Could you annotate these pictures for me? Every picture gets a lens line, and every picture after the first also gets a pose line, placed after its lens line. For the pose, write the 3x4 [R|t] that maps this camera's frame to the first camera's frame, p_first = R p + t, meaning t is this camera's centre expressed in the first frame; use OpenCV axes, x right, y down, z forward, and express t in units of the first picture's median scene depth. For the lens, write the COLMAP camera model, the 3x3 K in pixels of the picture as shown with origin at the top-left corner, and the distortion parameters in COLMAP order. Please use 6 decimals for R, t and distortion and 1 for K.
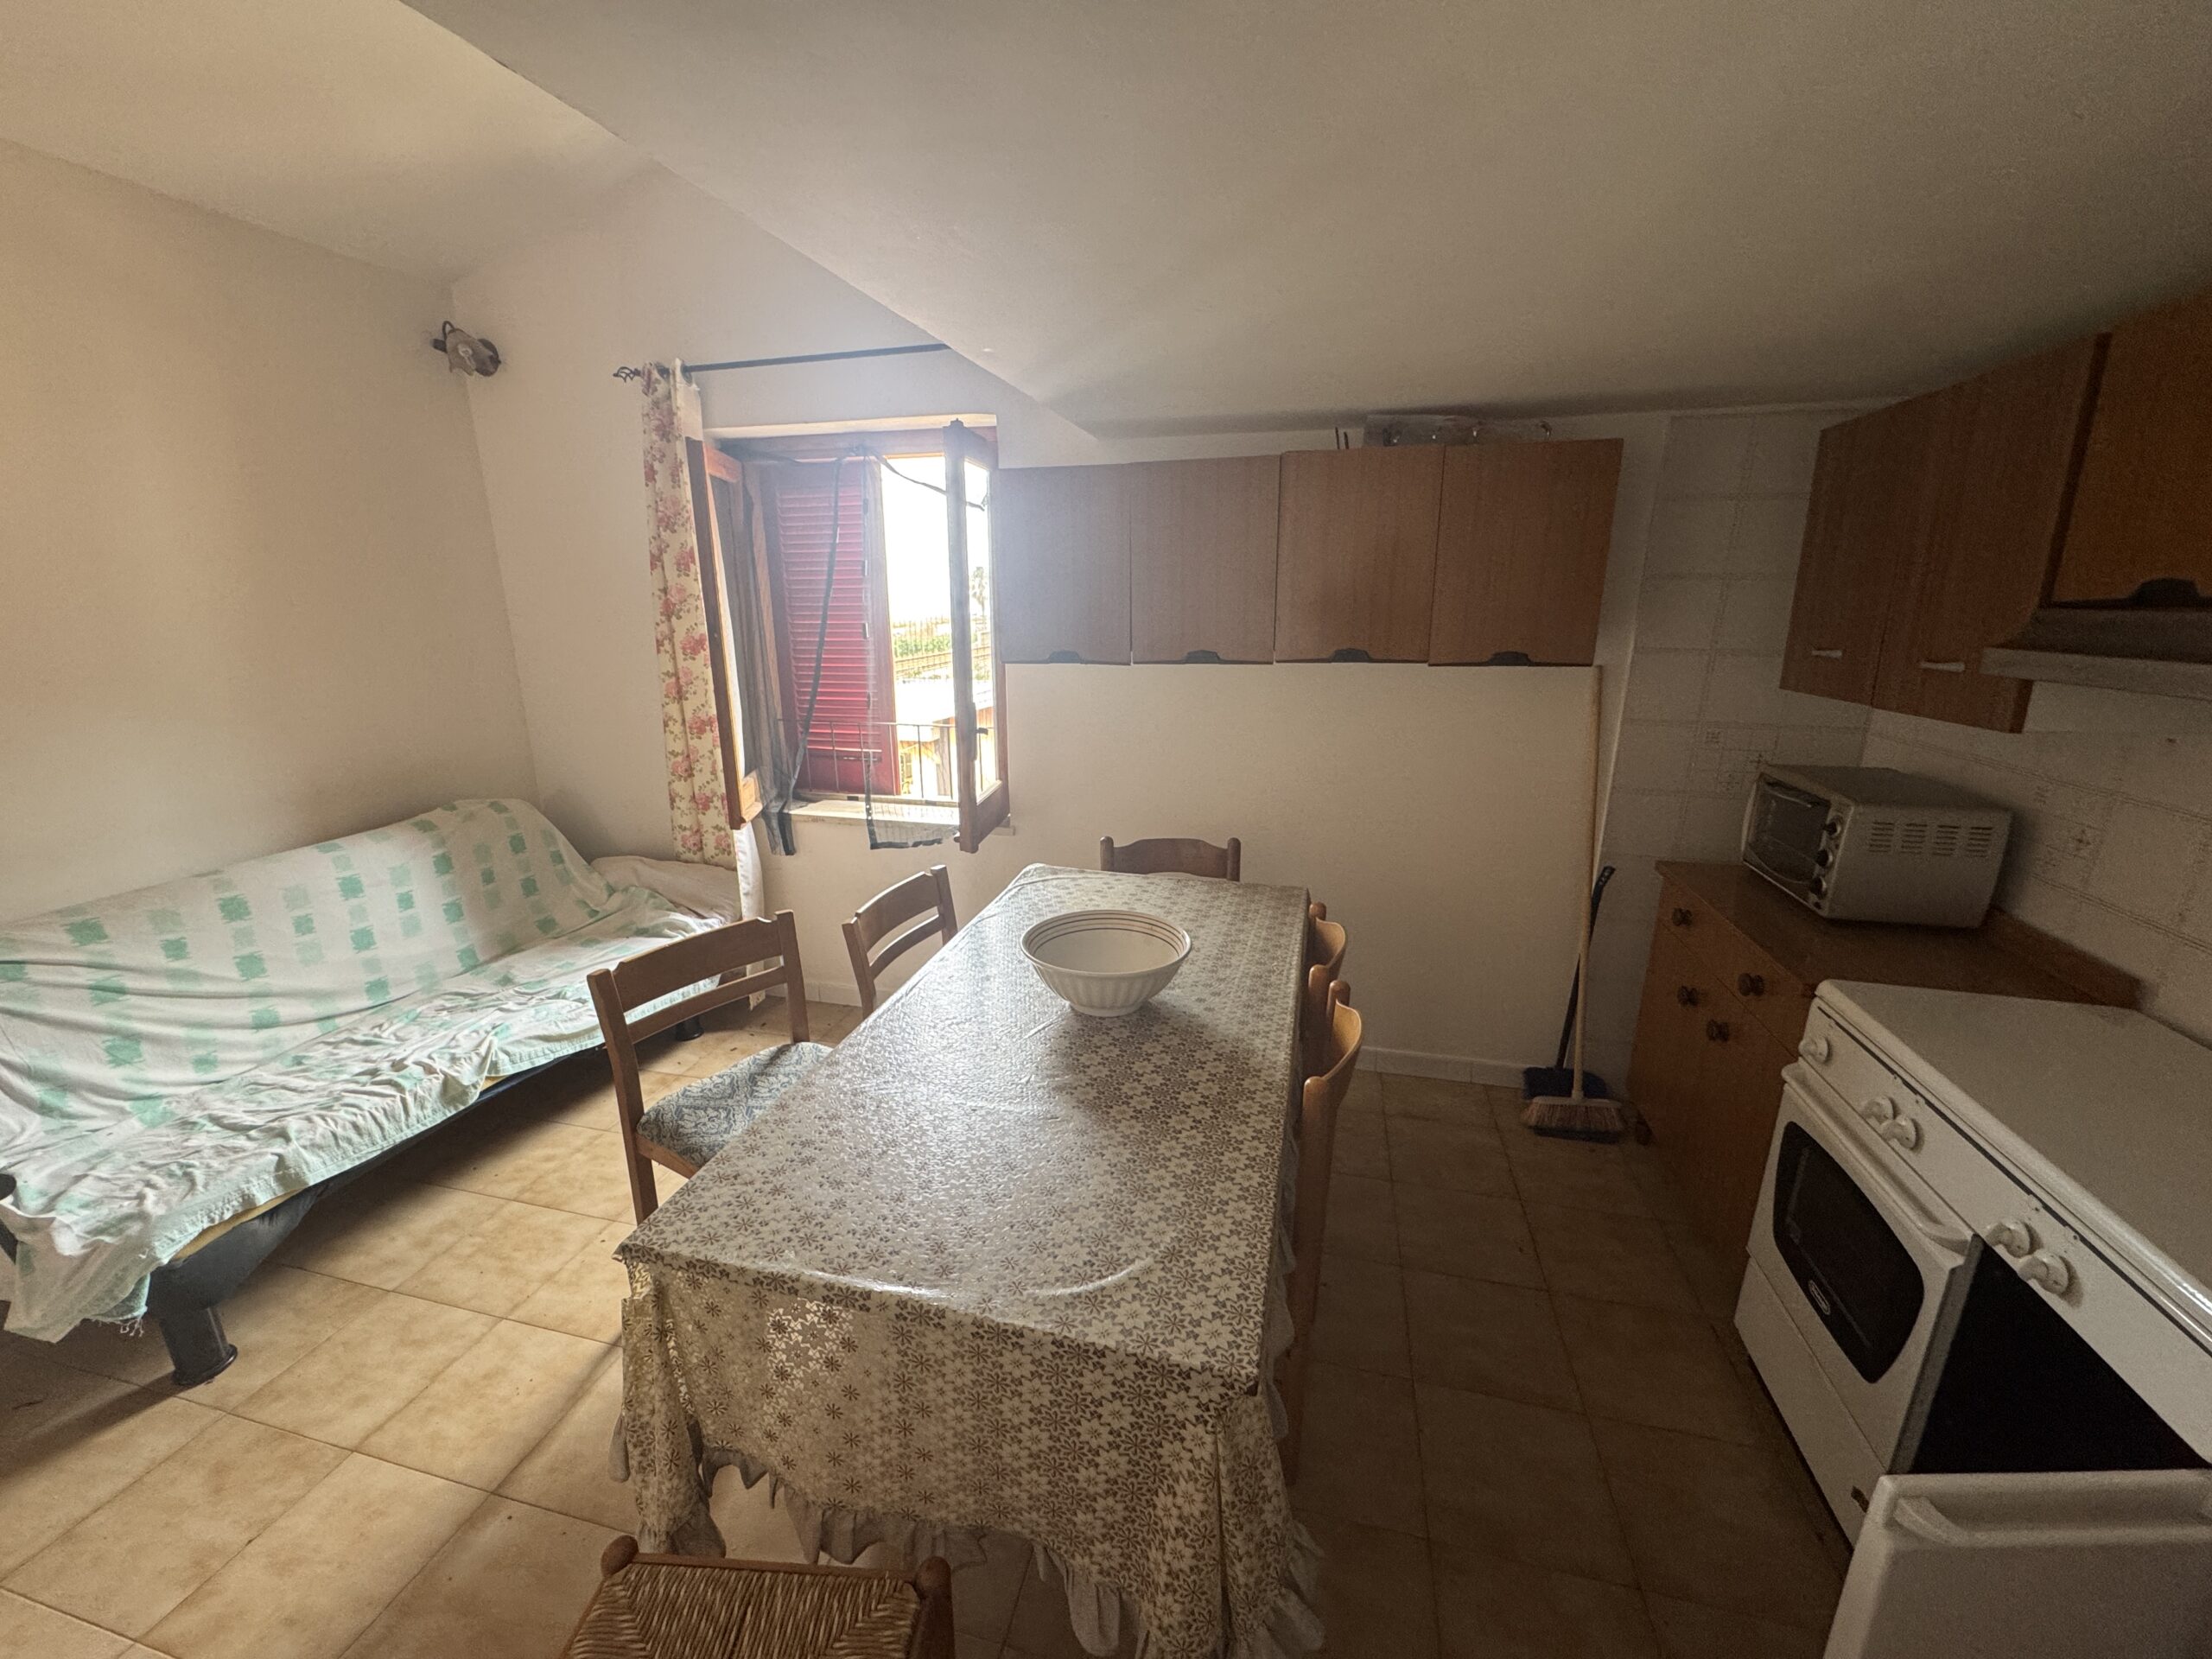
lens RADIAL K [[880.2, 0, 1096.1], [0, 880.2, 831.6], [0, 0, 1]] dist [-0.005179, 0.000705]
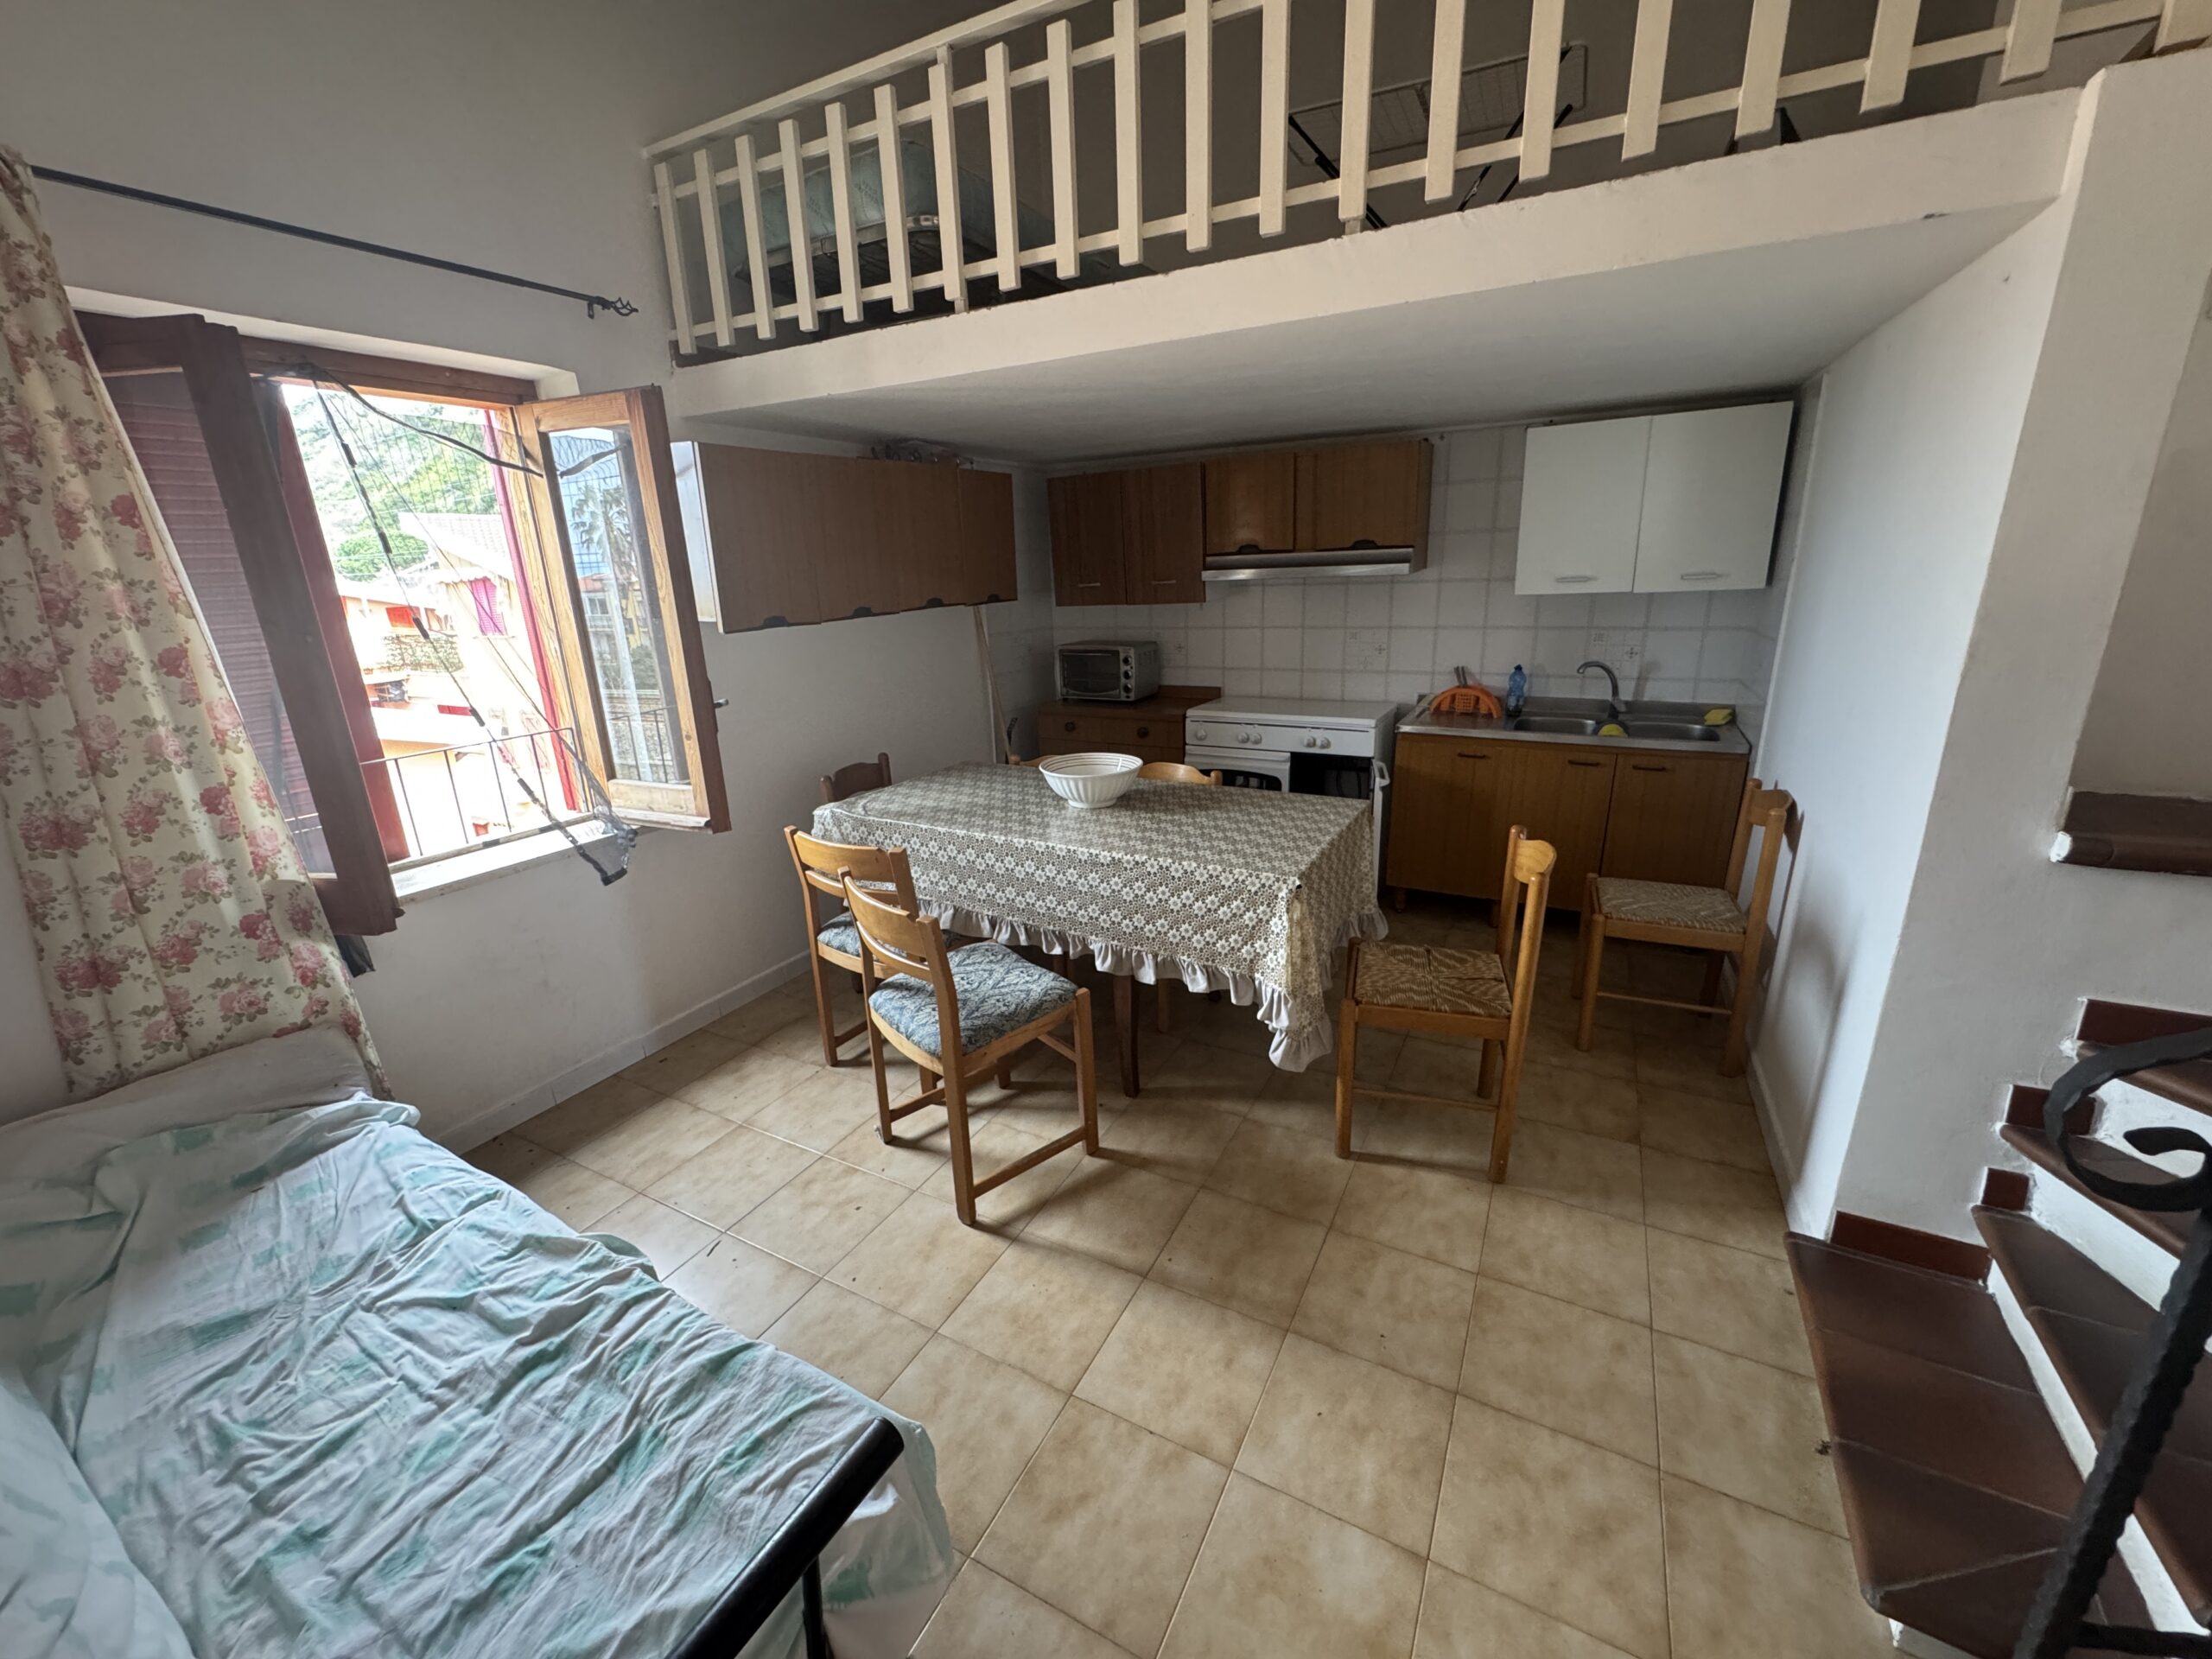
lens RADIAL K [[880.2, 0, 1101.0], [0, 880.2, 830.4], [0, 0, 1]] dist [-0.005179, 0.000705]
pose [[0.245145, -0.284985, 0.926654, -0.967931], [0.288708, 0.933913, 0.210841, -0.064008], [-0.925501, 0.215846, 0.311221, 0.311433]]
